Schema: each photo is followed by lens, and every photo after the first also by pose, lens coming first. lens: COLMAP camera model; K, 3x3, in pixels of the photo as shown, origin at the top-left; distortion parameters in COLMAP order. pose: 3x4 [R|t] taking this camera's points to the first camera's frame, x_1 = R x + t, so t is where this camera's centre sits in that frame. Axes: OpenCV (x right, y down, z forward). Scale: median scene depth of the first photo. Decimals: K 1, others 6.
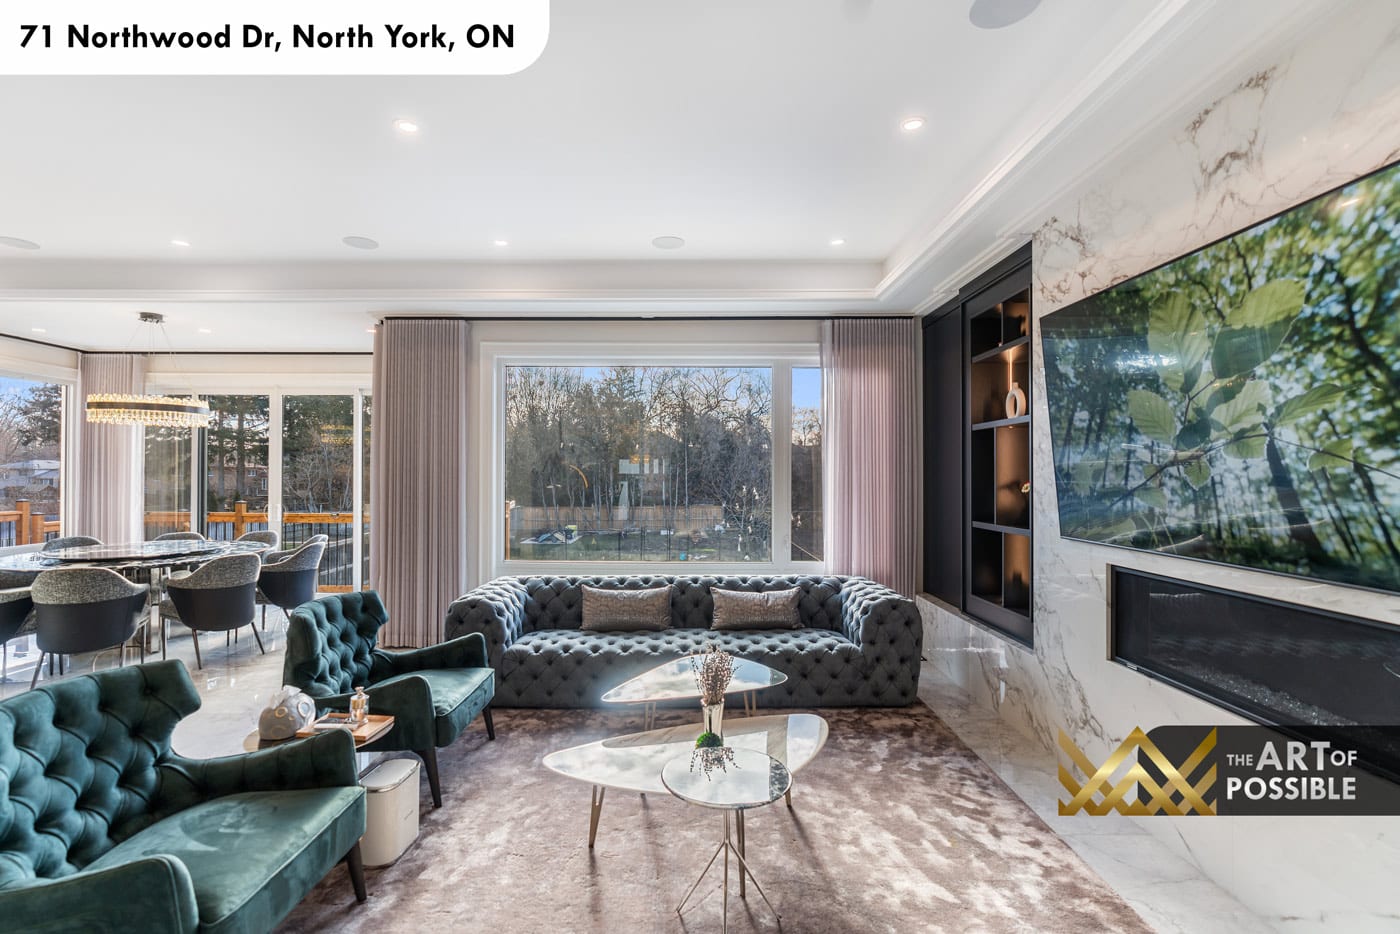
lens RADIAL K [[635.3, 0, 682.4], [0, 635.3, 471.9], [0, 0, 1]] dist [-0.009983, 0.004352]
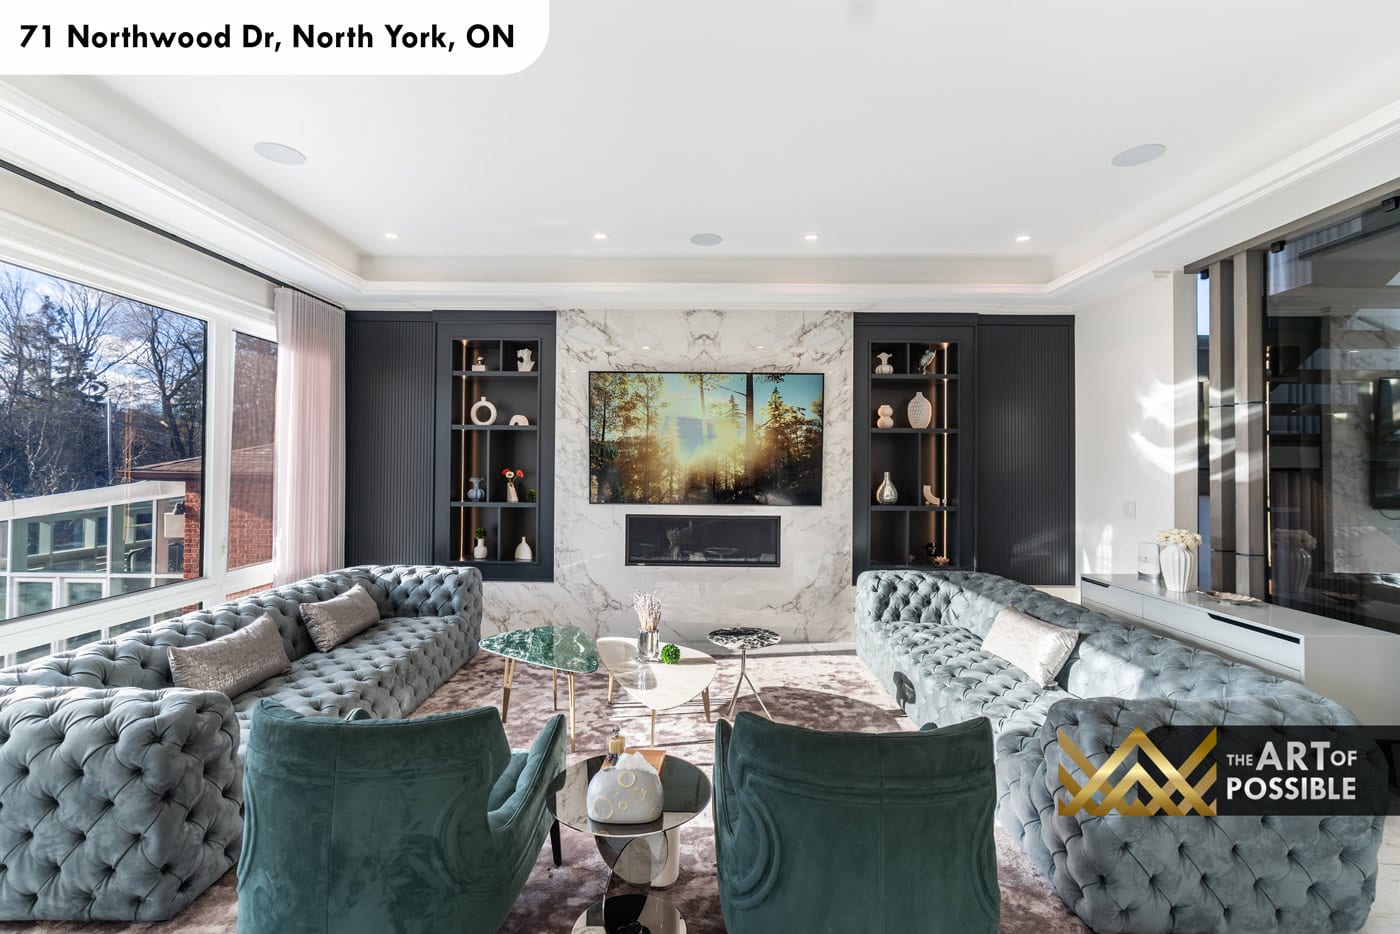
lens RADIAL K [[635.3, 0, 690.5], [0, 635.3, 461.0], [0, 0, 1]] dist [-0.009983, 0.004352]
pose [[-0.003398, 0.005989, 0.999976, -0.765134], [-0.015459, 0.999862, -0.006040, -0.002575], [-0.999875, -0.015480, -0.003305, 0.517323]]
